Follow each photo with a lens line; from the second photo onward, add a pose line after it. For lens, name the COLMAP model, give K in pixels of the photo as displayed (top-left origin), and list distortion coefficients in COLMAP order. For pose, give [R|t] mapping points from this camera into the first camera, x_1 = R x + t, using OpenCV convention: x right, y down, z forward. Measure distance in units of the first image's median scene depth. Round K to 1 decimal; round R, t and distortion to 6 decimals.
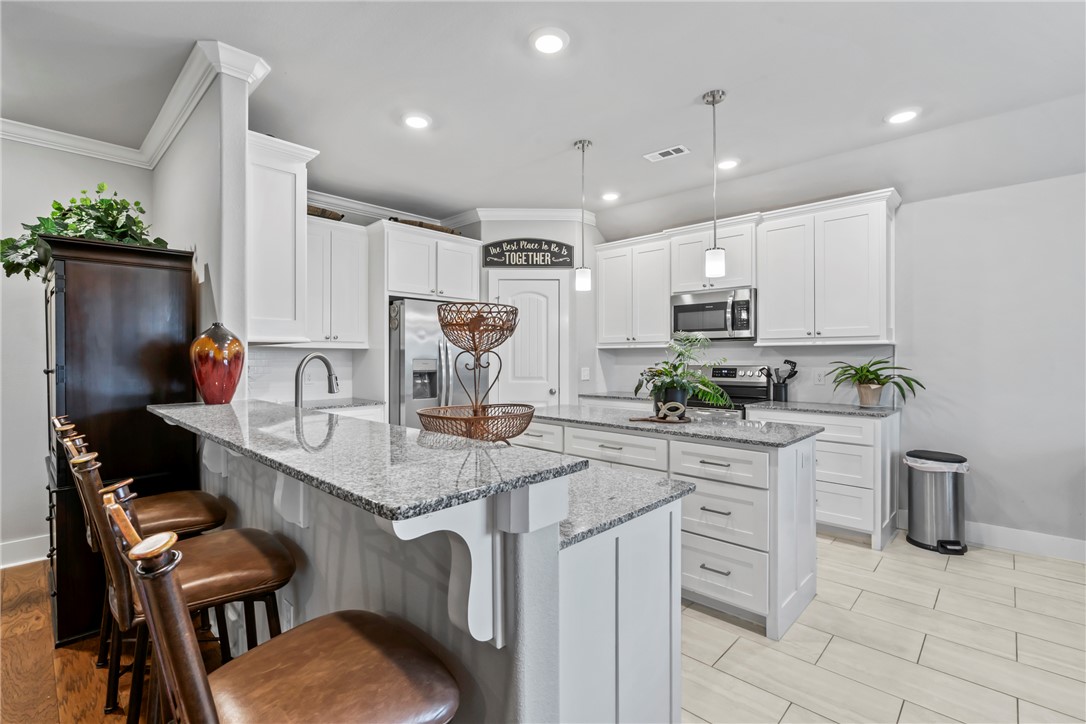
lens RADIAL K [[494.6, 0, 540.4], [0, 494.6, 361.3], [0, 0, 1]] dist [-0.003283, -0.000061]
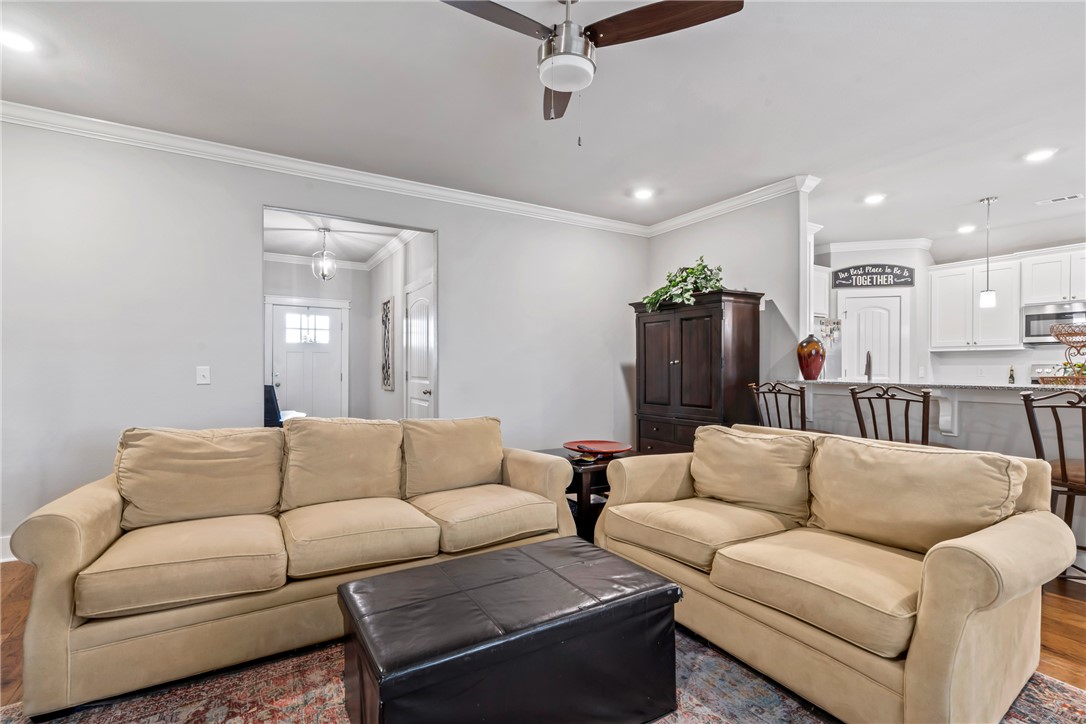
lens RADIAL K [[494.6, 0, 540.4], [0, 494.6, 361.3], [0, 0, 1]] dist [-0.003283, -0.000061]
pose [[0.962586, -0.002458, -0.270965, -0.497826], [-0.003390, 0.999771, -0.021112, 0.027293], [0.270955, 0.021241, 0.962358, -0.430655]]
